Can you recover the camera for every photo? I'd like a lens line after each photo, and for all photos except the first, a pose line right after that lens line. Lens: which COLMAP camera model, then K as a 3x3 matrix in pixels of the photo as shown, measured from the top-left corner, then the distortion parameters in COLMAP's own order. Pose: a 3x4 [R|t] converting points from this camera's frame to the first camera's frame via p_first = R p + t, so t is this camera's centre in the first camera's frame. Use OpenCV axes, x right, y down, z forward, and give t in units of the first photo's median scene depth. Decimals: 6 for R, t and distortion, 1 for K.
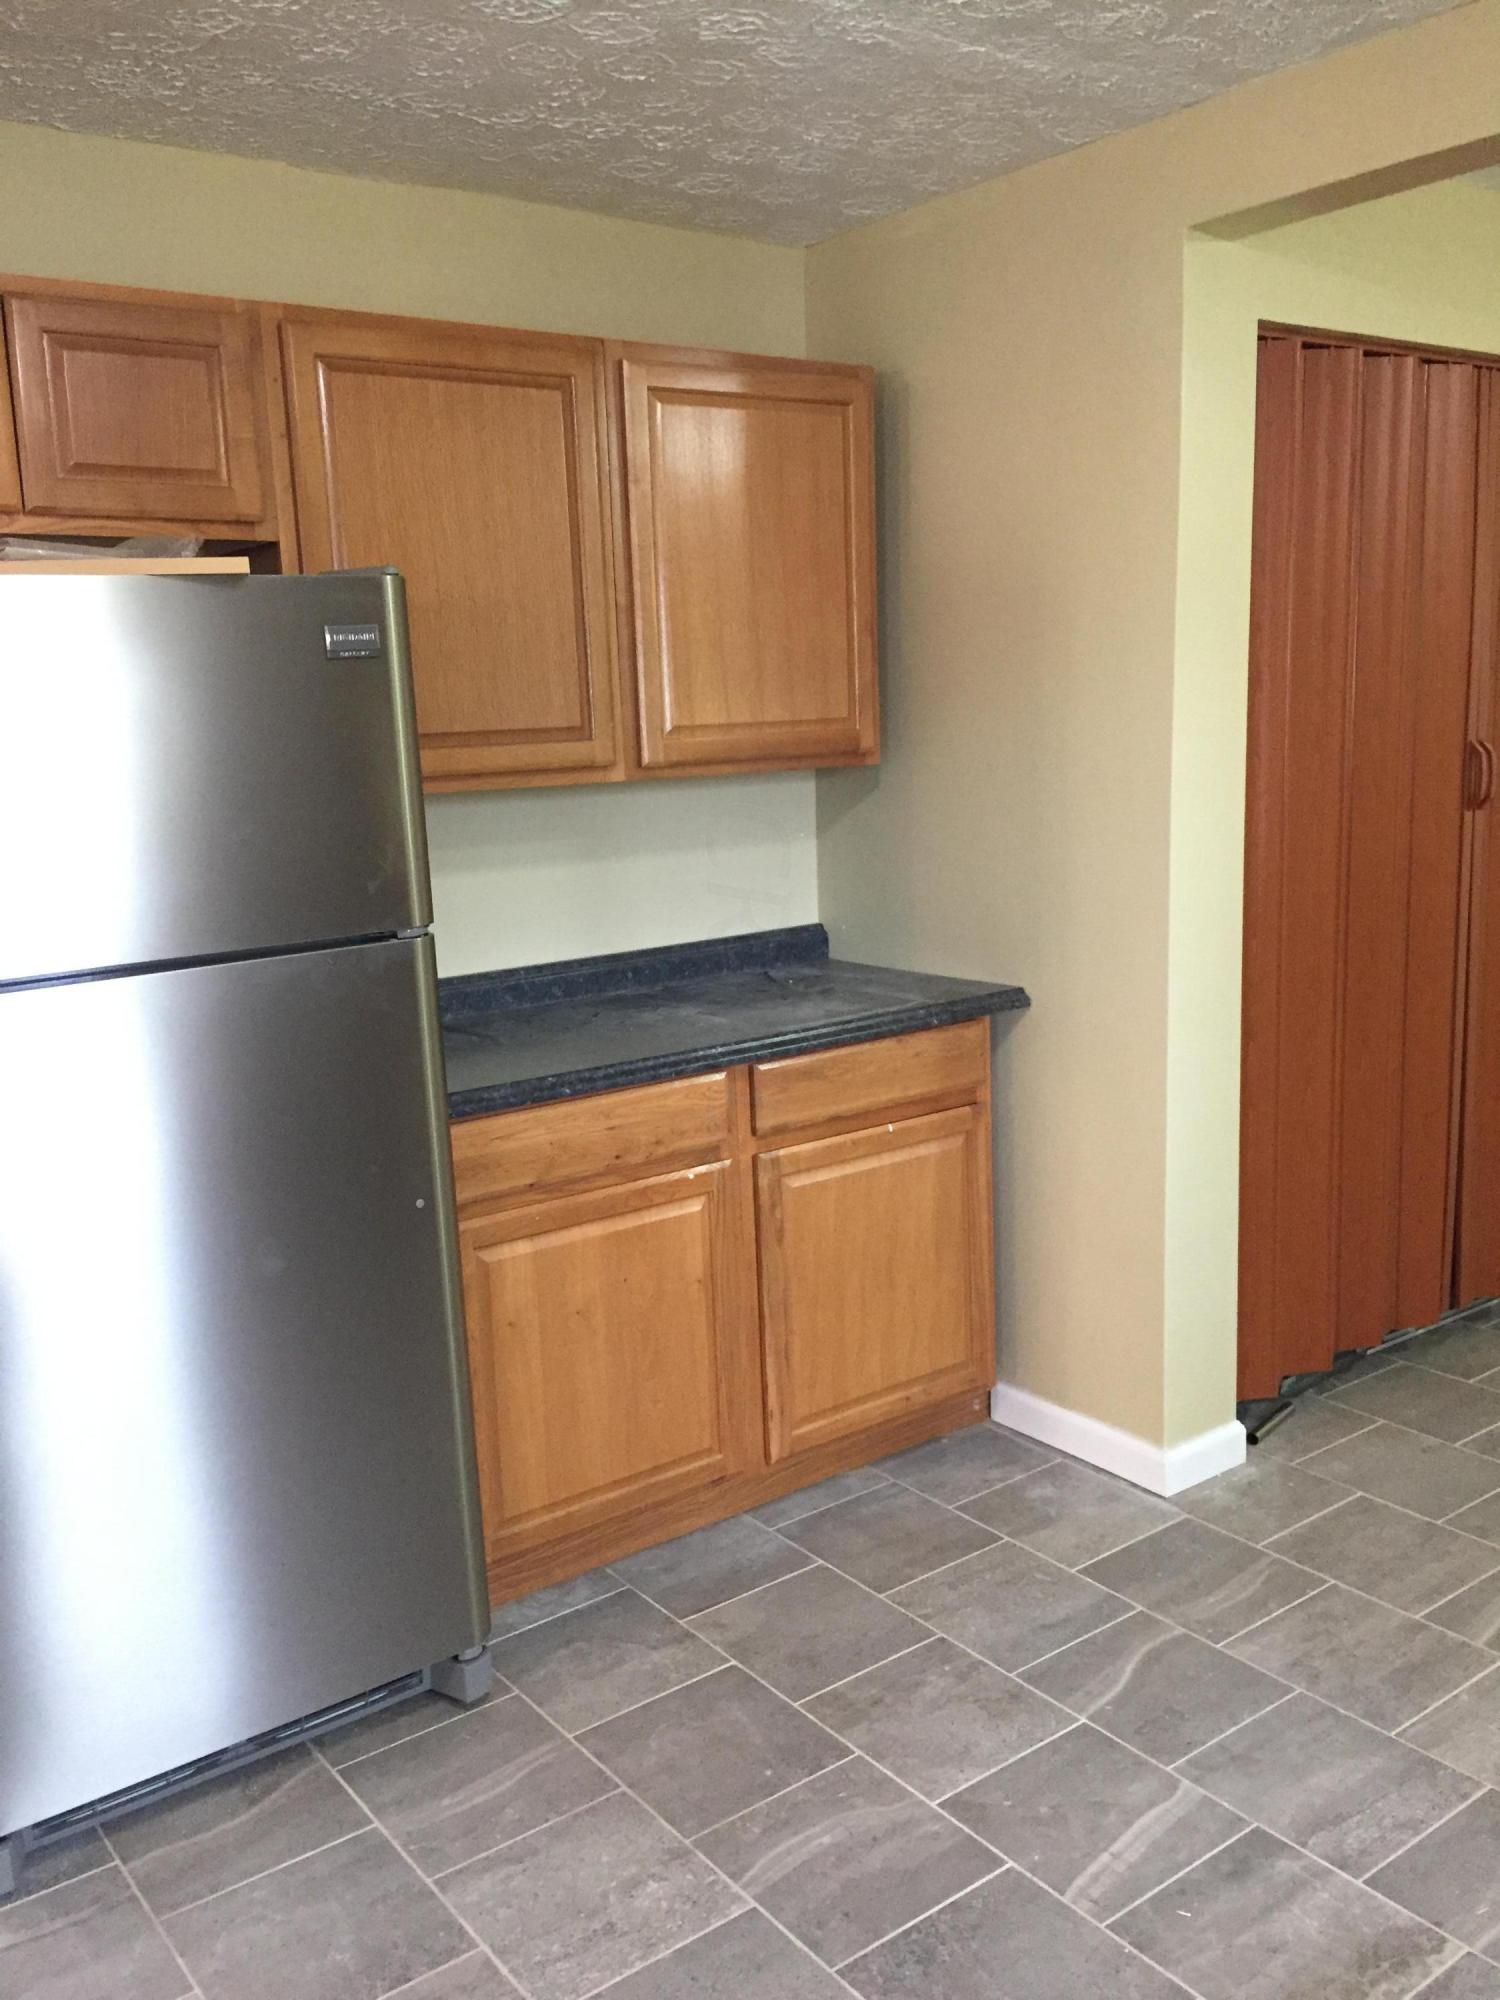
lens RADIAL K [[1736.8, 0, 753.1], [0, 1736.8, 1001.8], [0, 0, 1]] dist [0.046759, -0.048788]
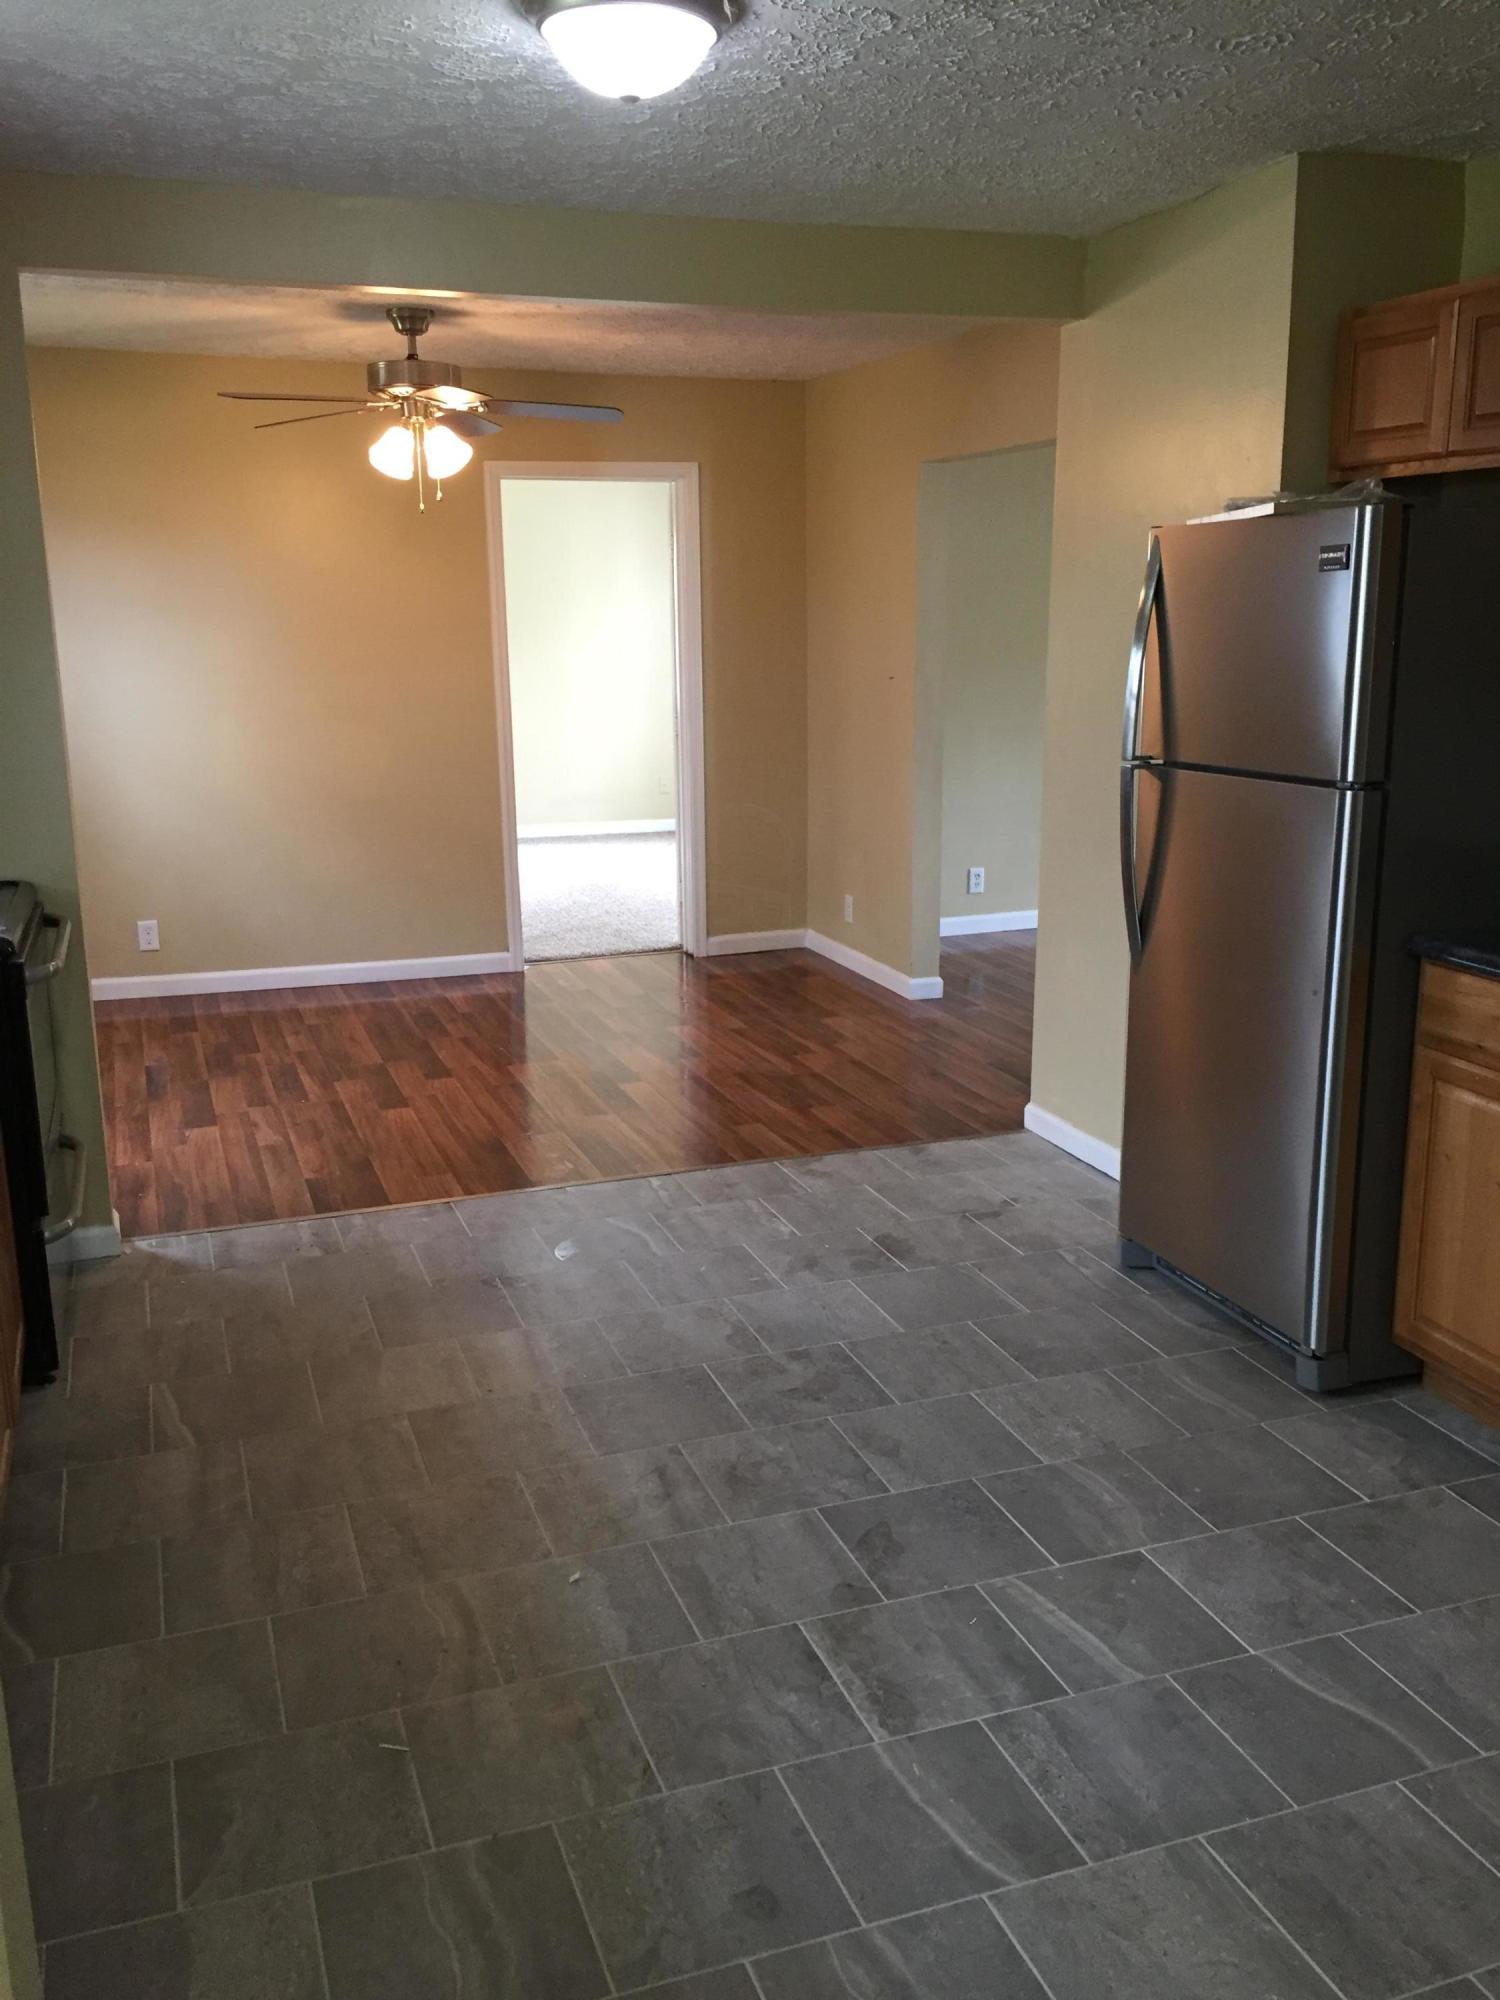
lens RADIAL K [[1736.8, 0, 755.8], [0, 1736.8, 998.1], [0, 0, 1]] dist [0.046759, -0.048788]
pose [[-0.296104, 0.242755, -0.923792, 1.135408], [-0.159911, 0.940914, 0.298511, -0.201563], [0.941675, 0.236115, -0.239789, 0.902263]]
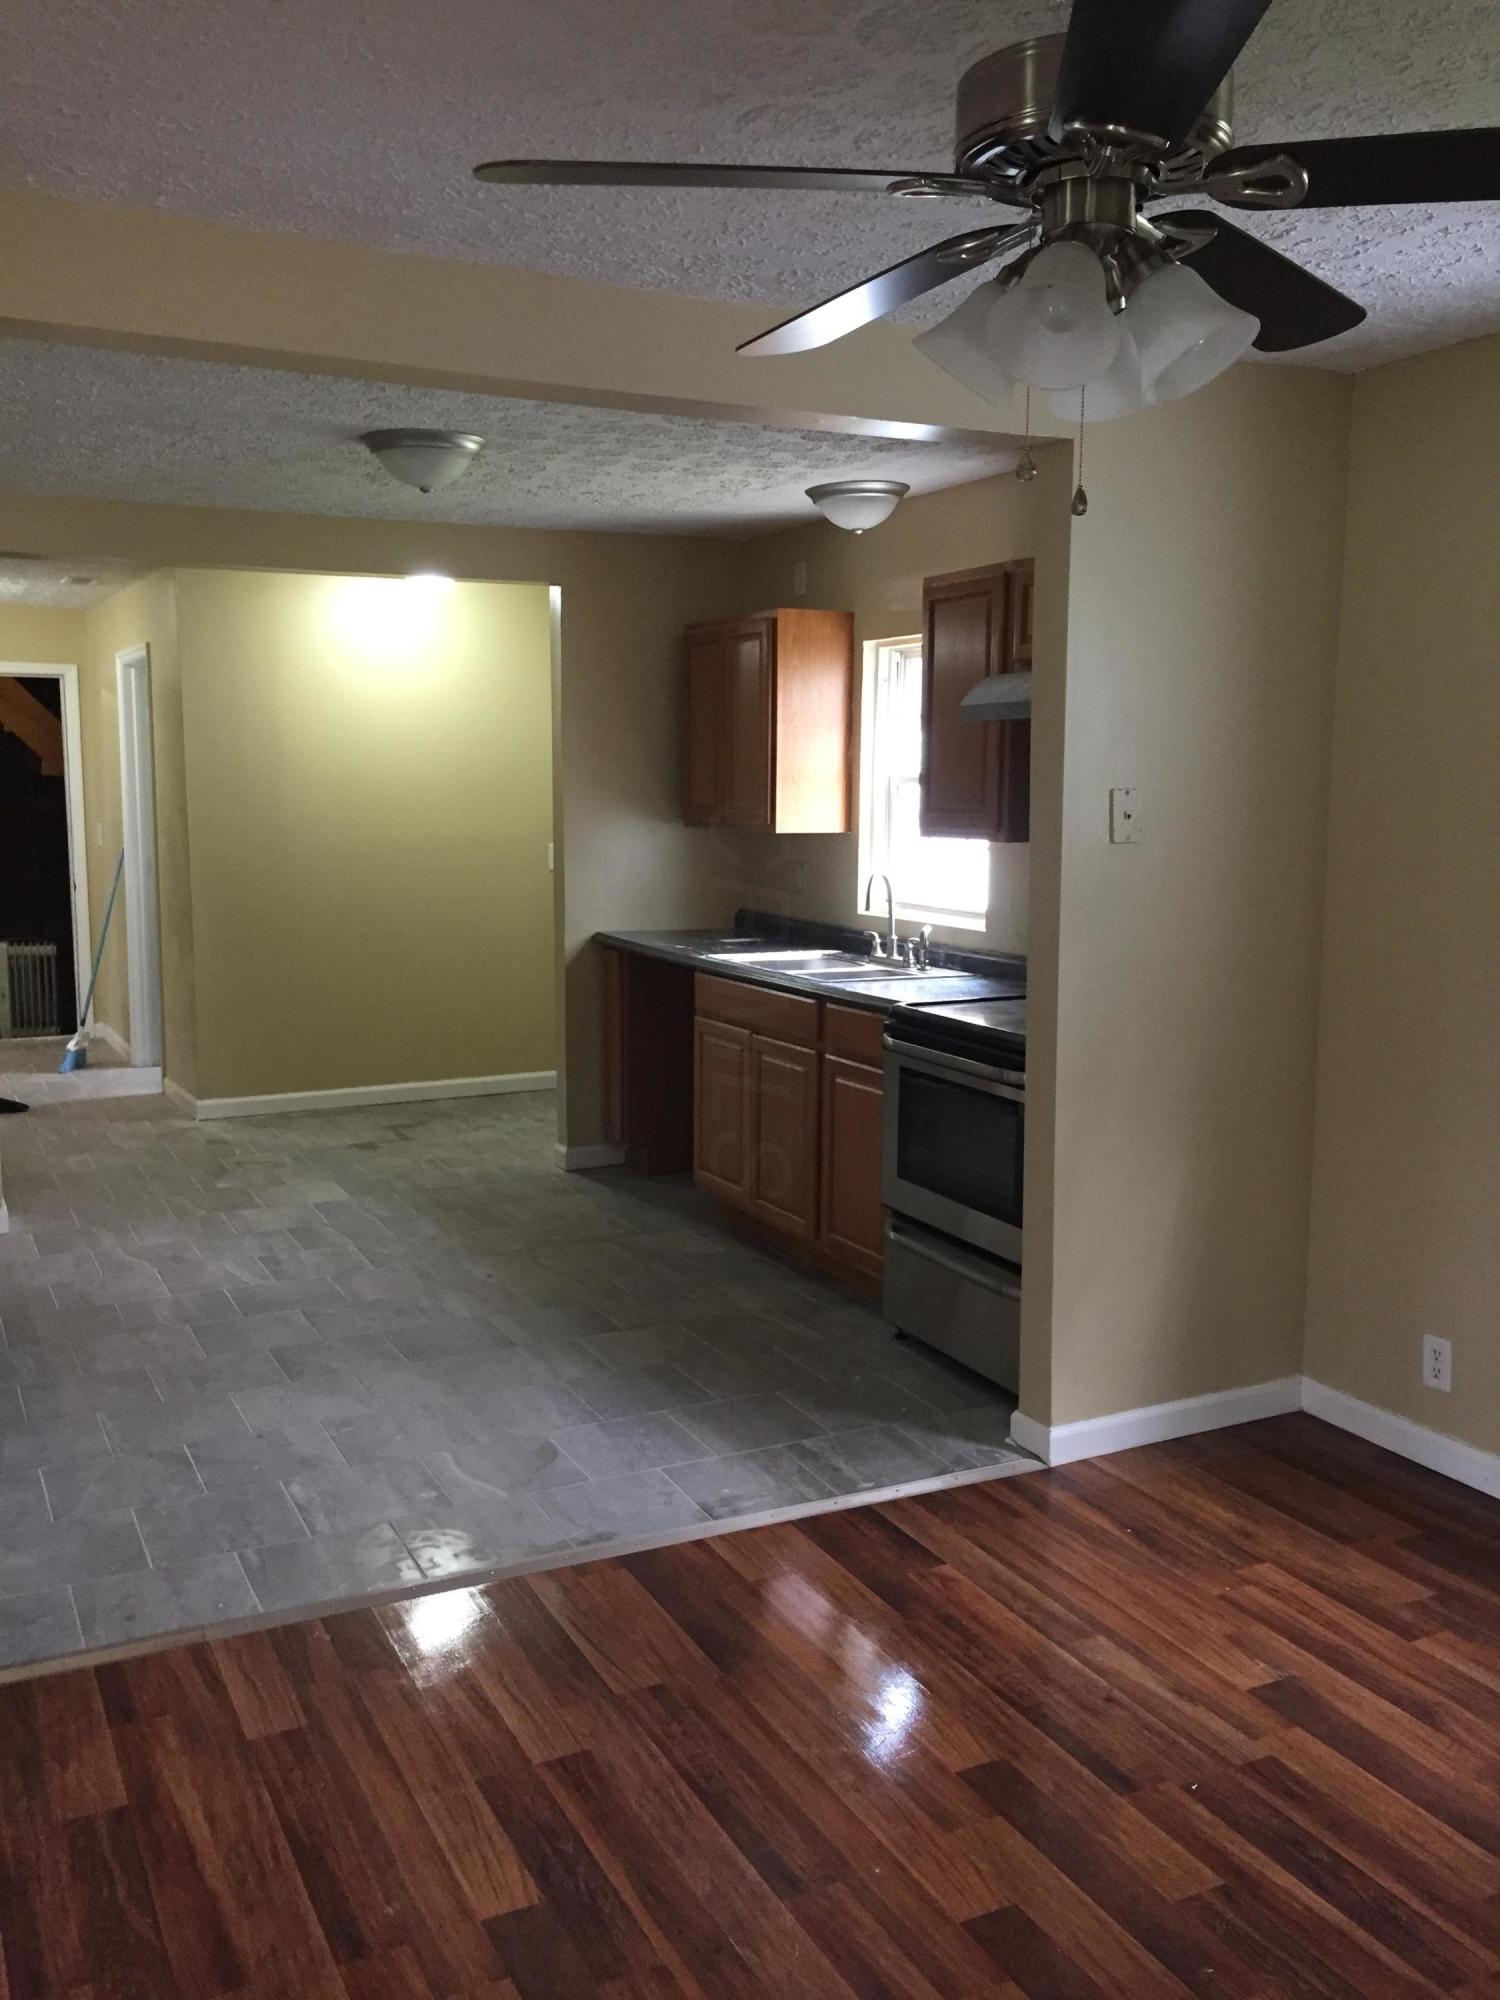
lens RADIAL K [[1736.8, 0, 748.2], [0, 1736.8, 1000.3], [0, 0, 1]] dist [0.046759, -0.048788]
pose [[0.182690, -0.093073, 0.978755, -1.733137], [0.170217, 0.983470, 0.061750, 0.087105], [-0.968324, 0.155319, 0.195513, -0.150139]]
